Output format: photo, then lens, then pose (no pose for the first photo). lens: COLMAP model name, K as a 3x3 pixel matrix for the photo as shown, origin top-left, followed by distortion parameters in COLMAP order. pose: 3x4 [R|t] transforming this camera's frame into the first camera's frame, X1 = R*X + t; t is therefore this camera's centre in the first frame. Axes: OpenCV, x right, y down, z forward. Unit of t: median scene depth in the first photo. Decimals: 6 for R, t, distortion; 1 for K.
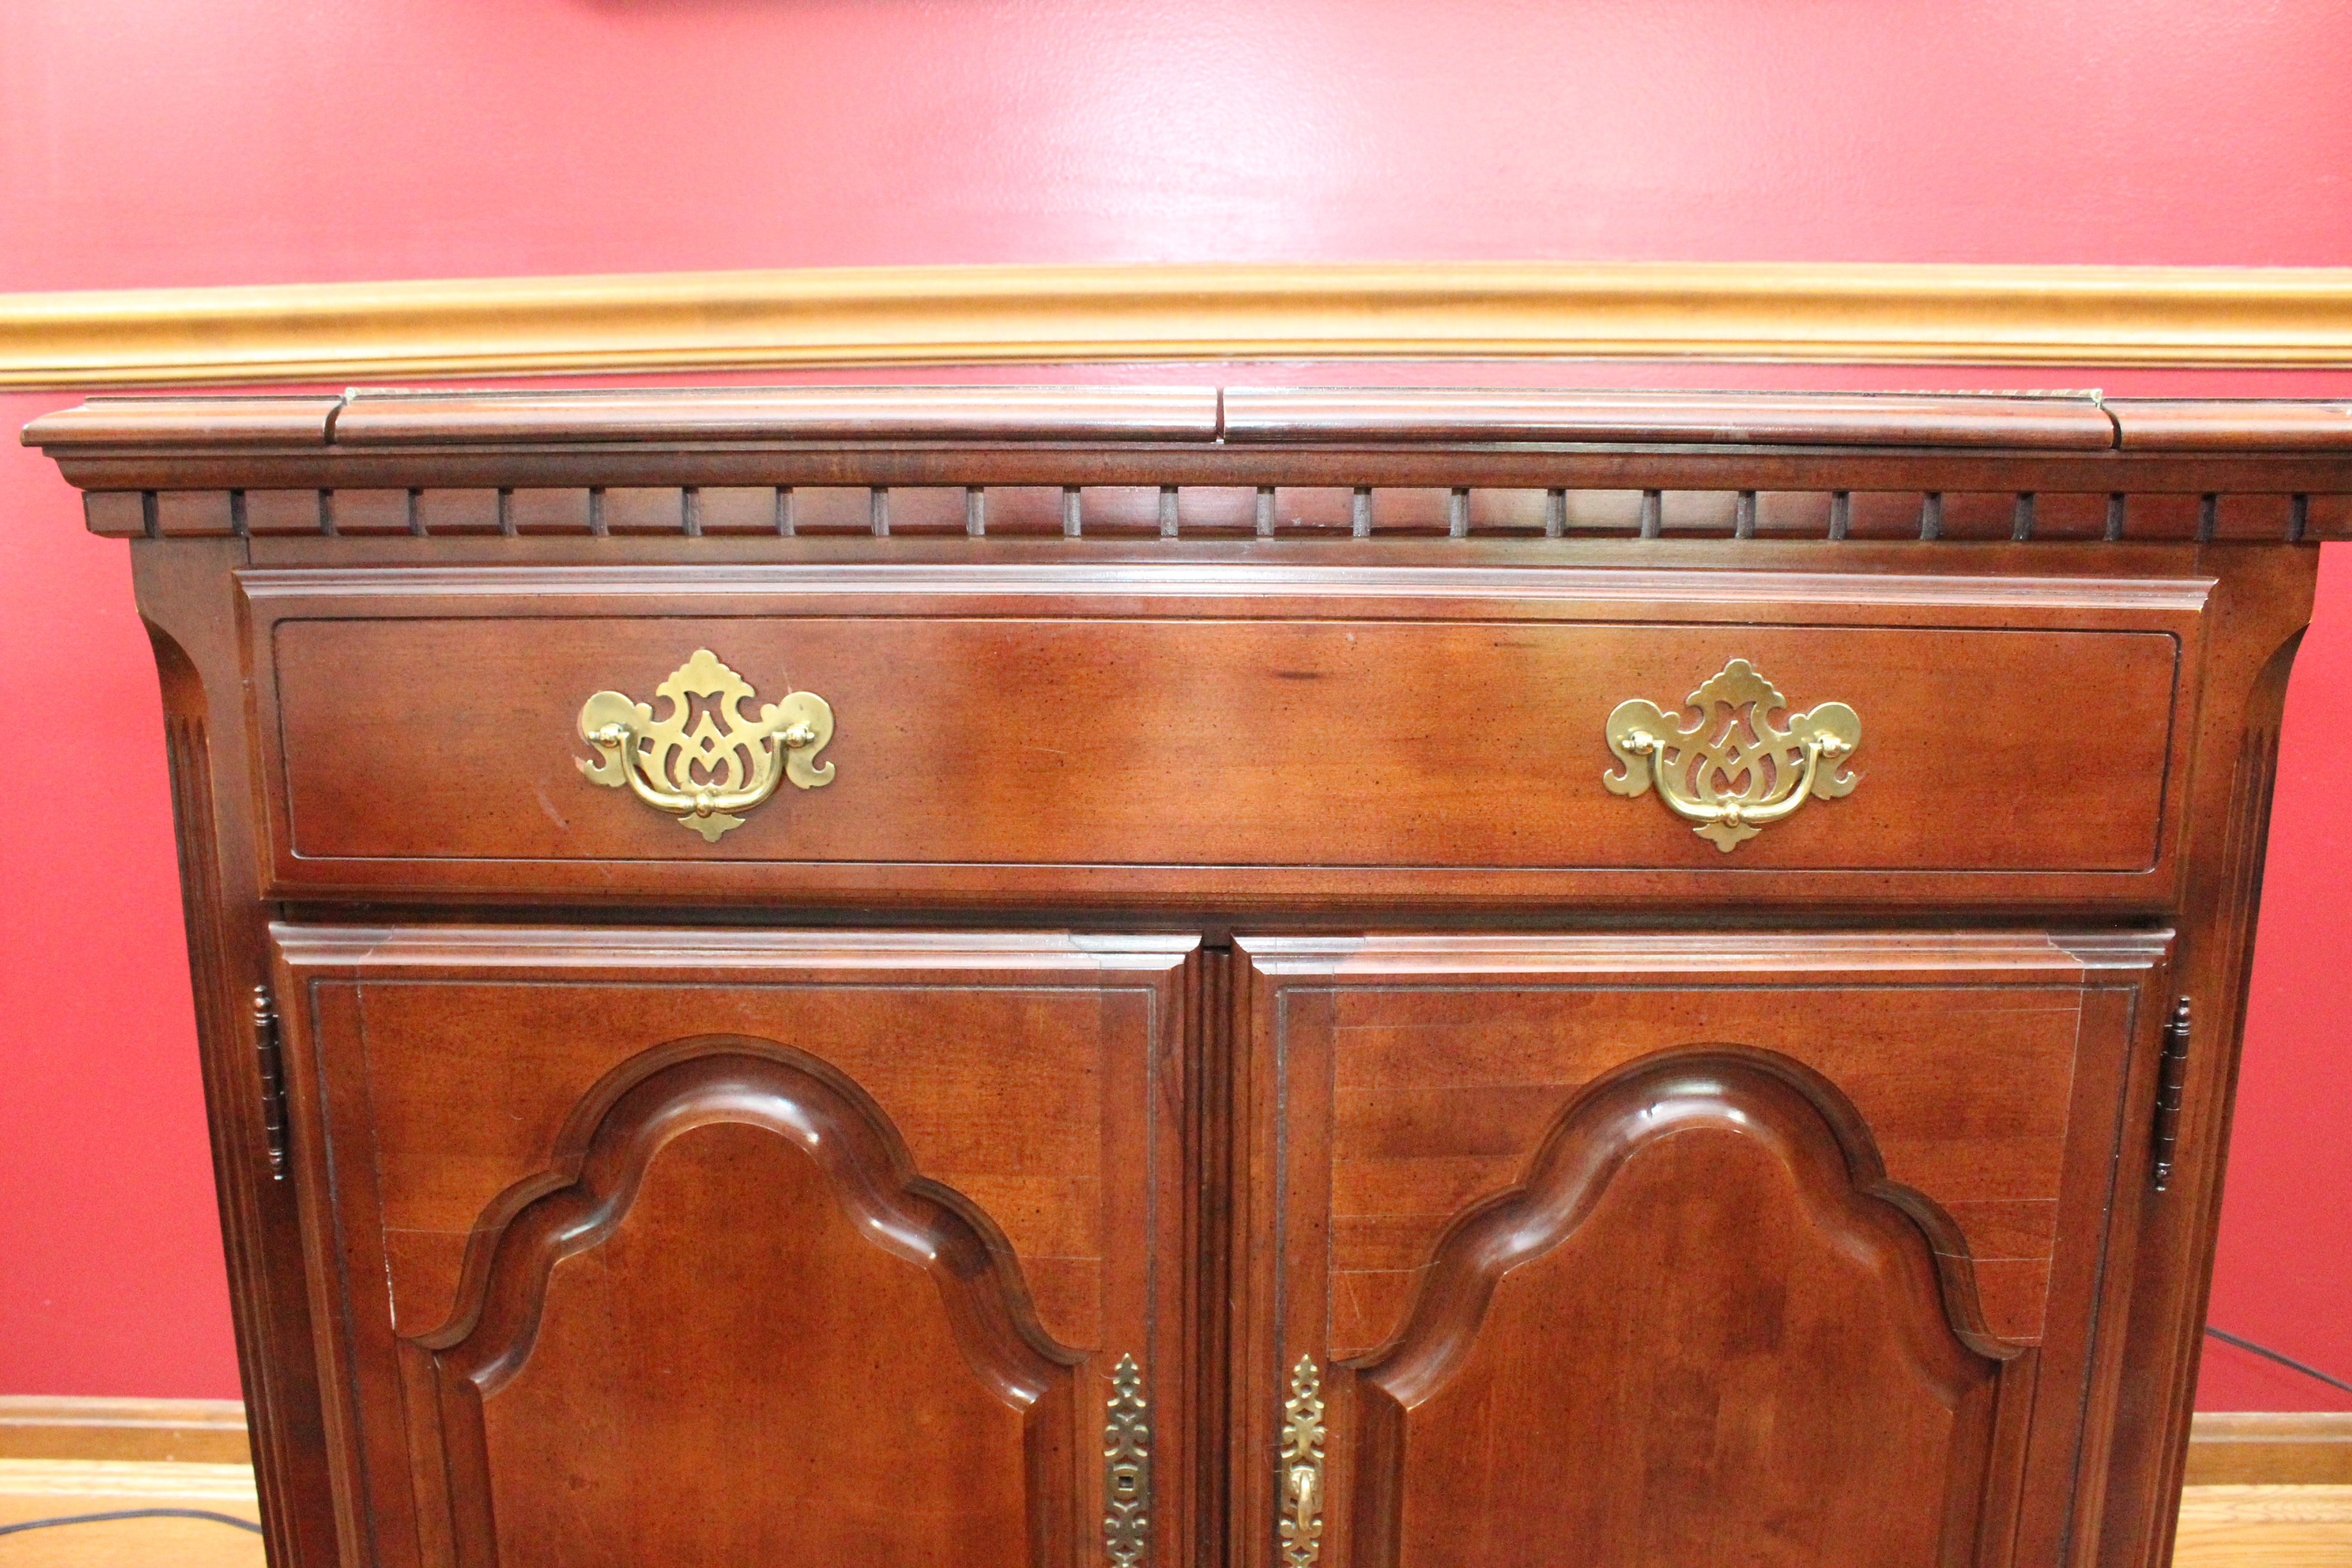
lens RADIAL K [[1929.5, 0, 1153.6], [0, 1929.5, 809.4], [0, 0, 1]] dist [-0.168879, 0.137124]
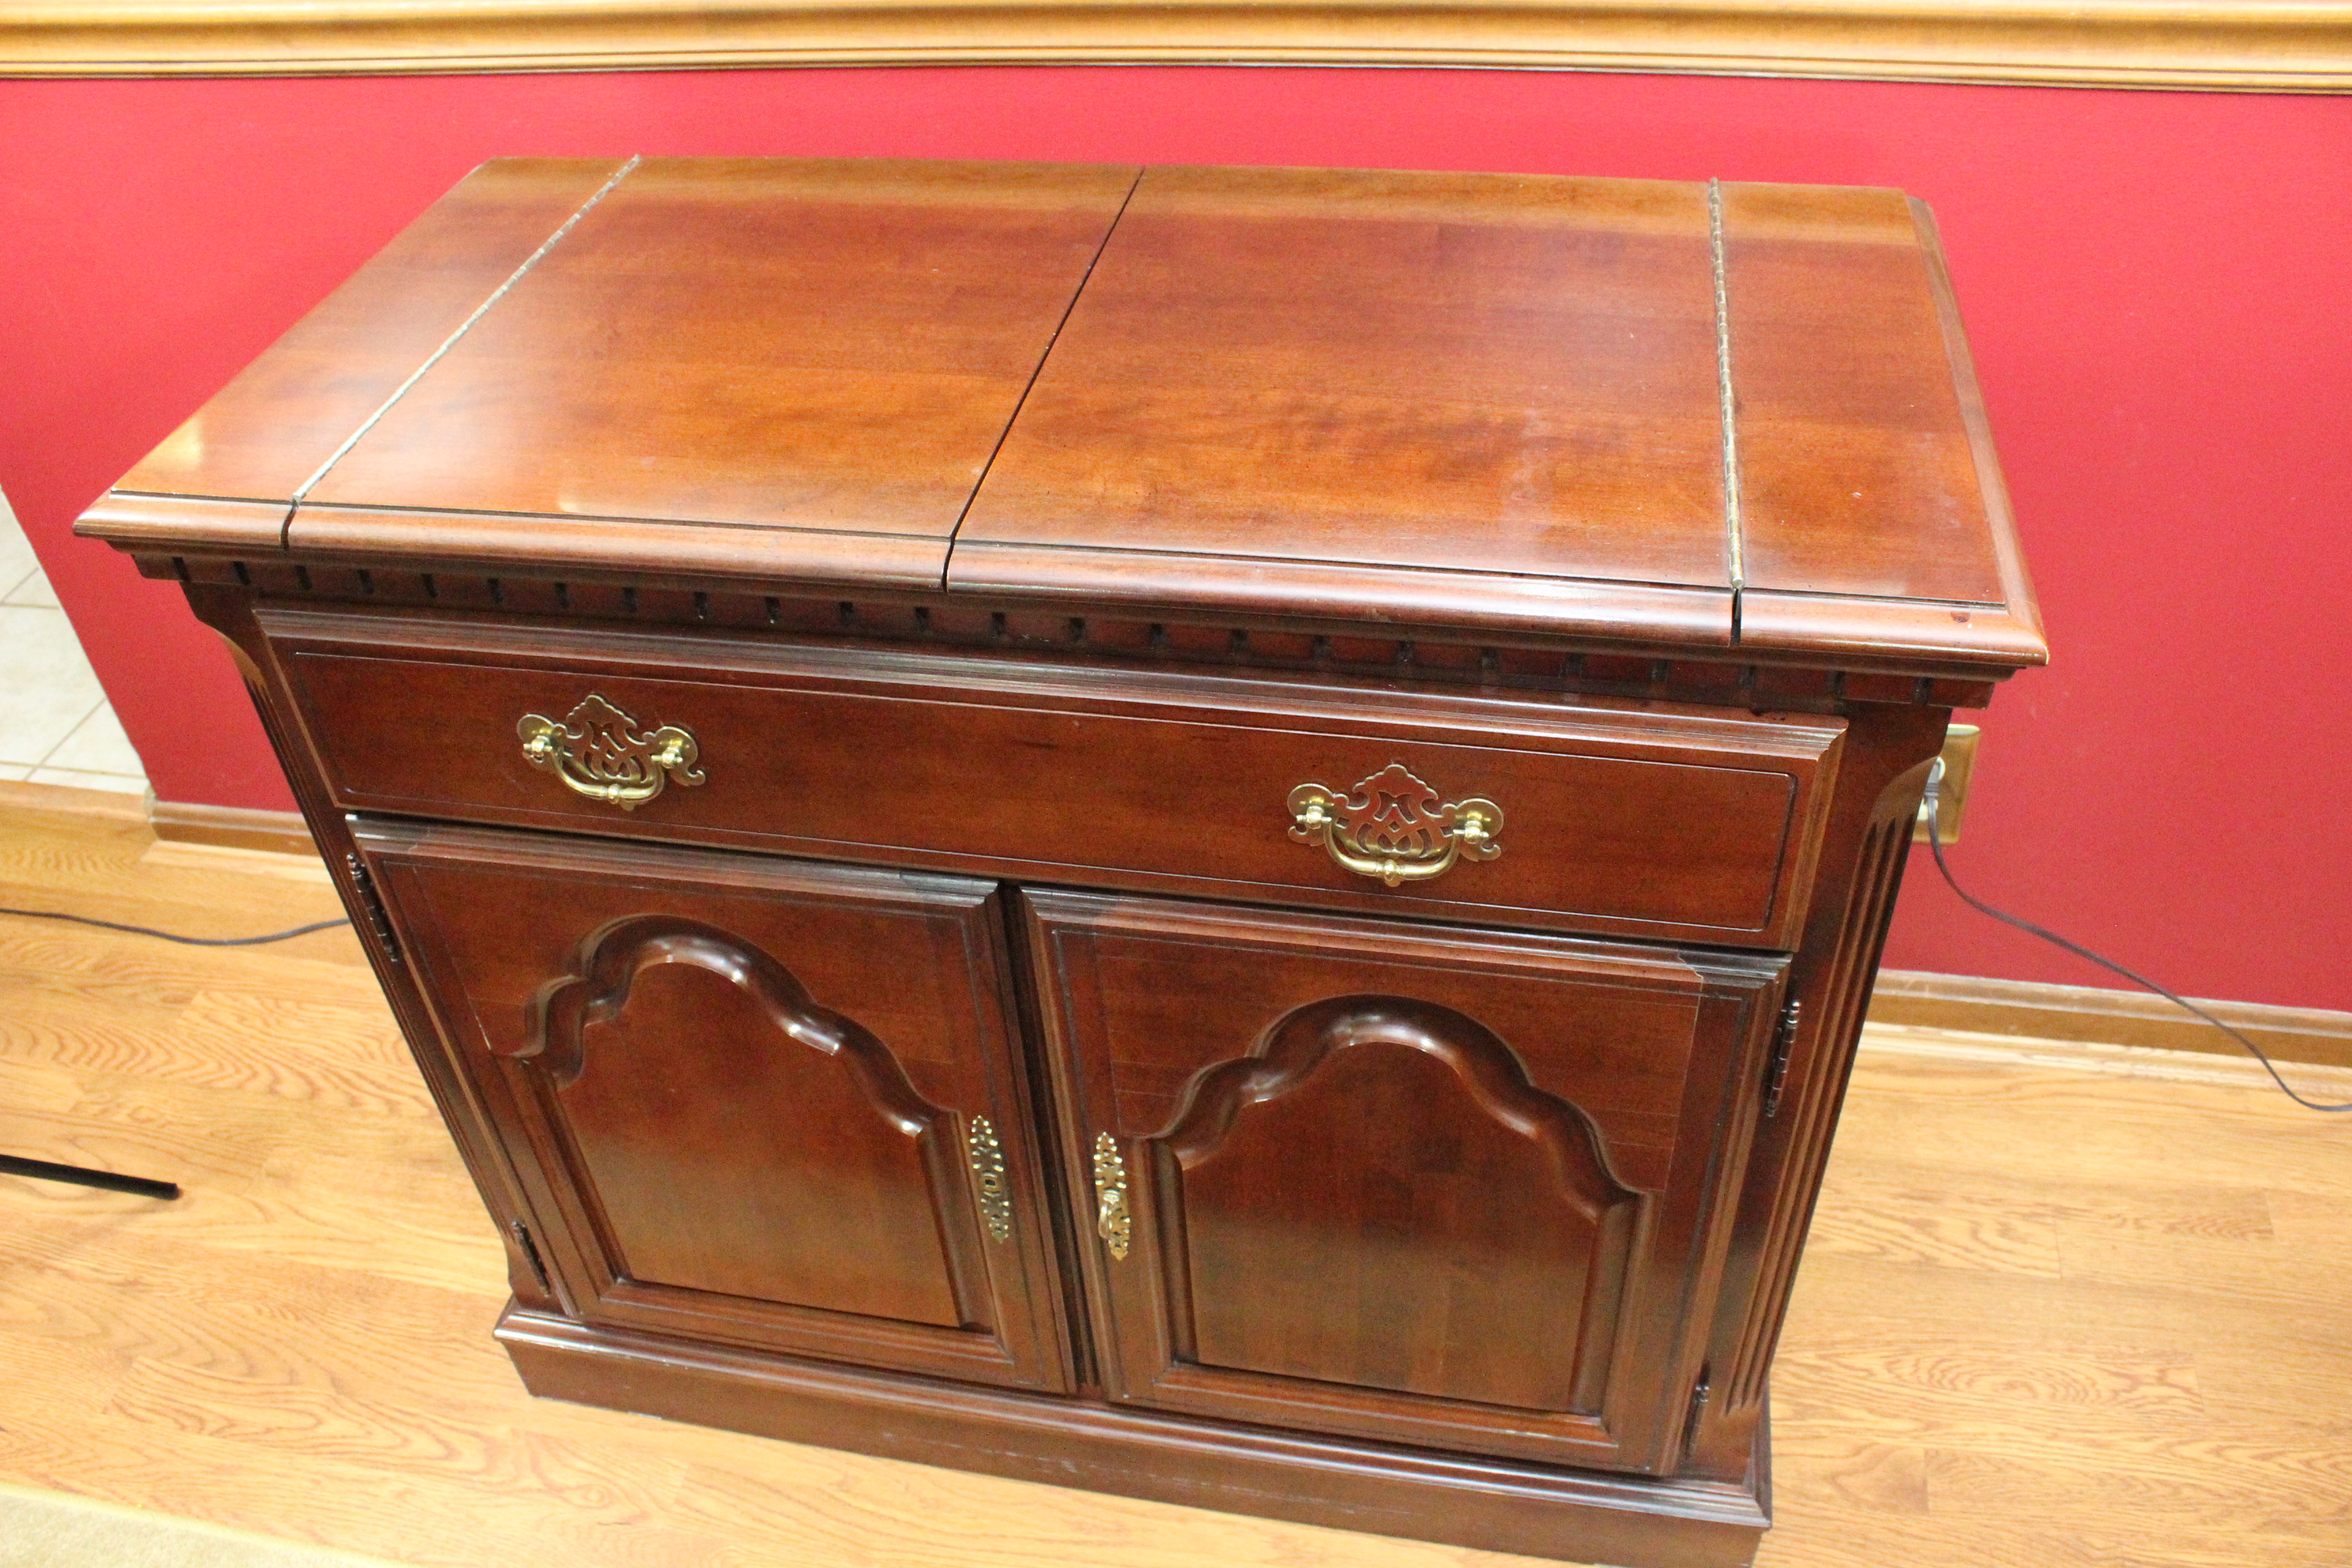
lens RADIAL K [[1929.5, 0, 1173.6], [0, 1929.5, 782.5], [0, 0, 1]] dist [-0.168879, 0.137124]
pose [[0.982931, 0.071368, -0.169570, 0.351043], [0.018306, 0.879180, 0.476138, -0.599646], [0.183063, -0.471115, 0.862866, -0.059345]]
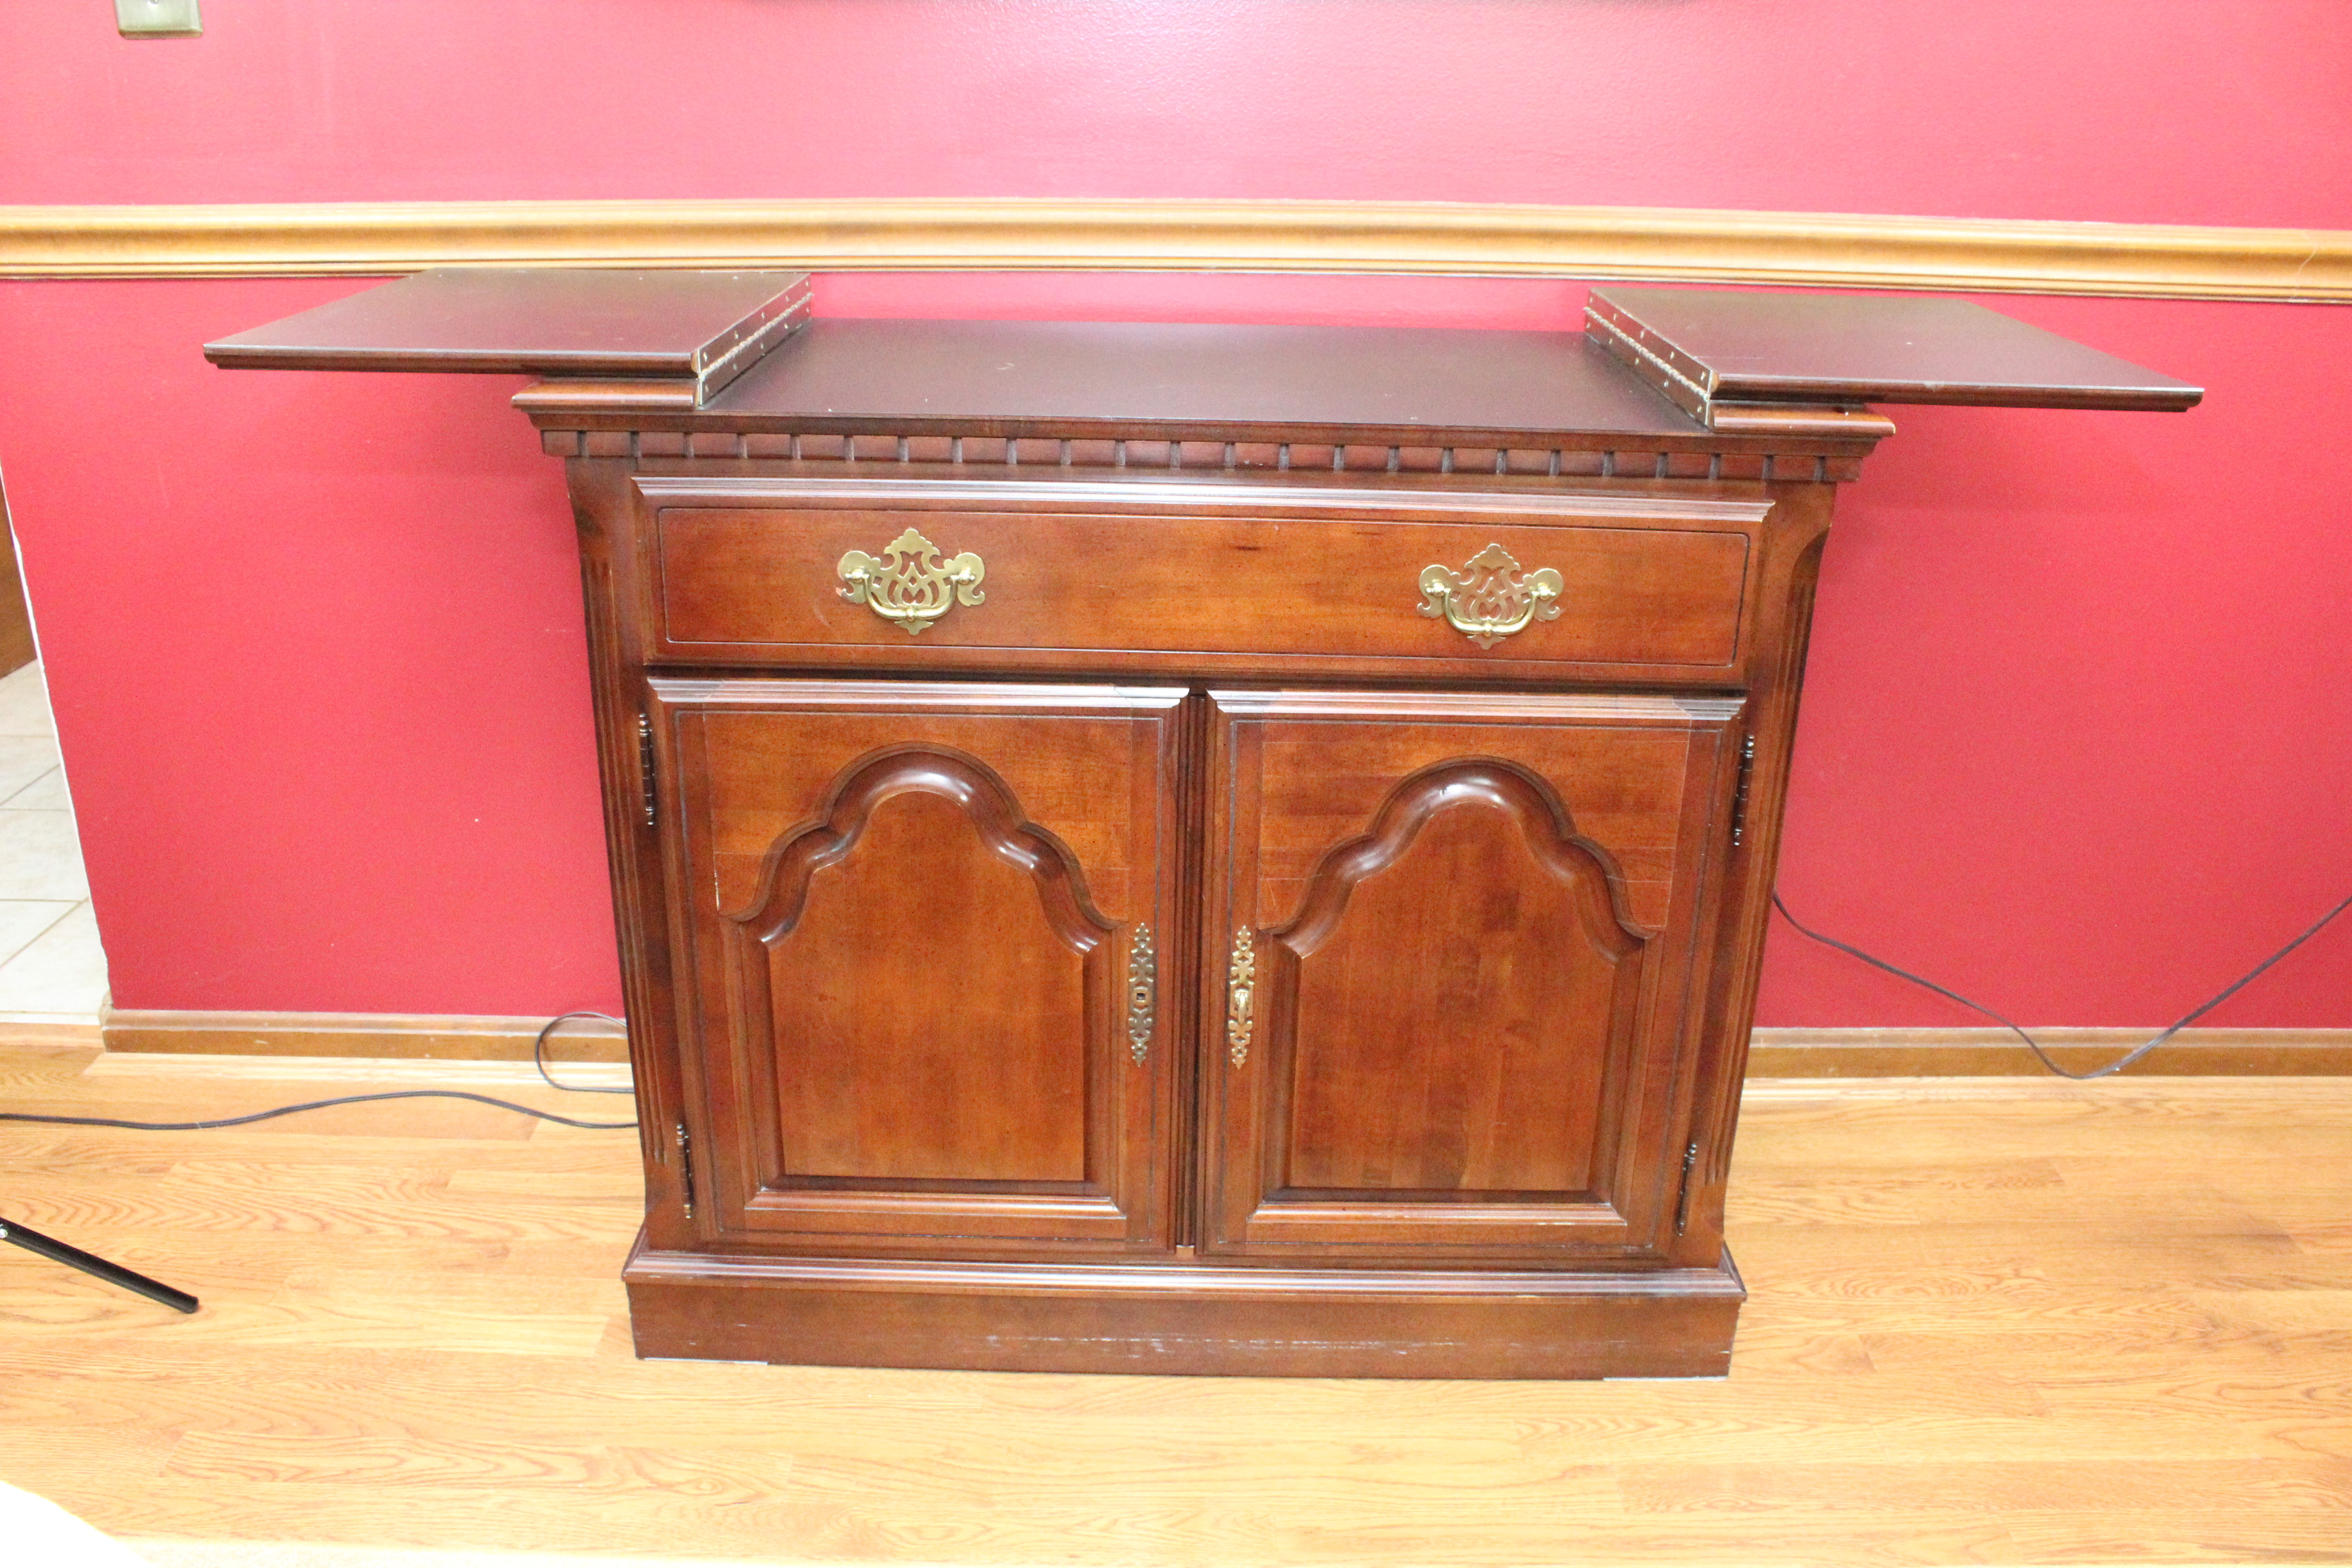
lens RADIAL K [[1929.5, 0, 1174.6], [0, 1929.5, 791.5], [0, 0, 1]] dist [-0.168879, 0.137124]
pose [[0.999668, 0.012447, 0.022541, -0.027065], [-0.016196, 0.984502, 0.174623, -0.148953], [-0.020018, -0.174930, 0.984377, -0.749385]]
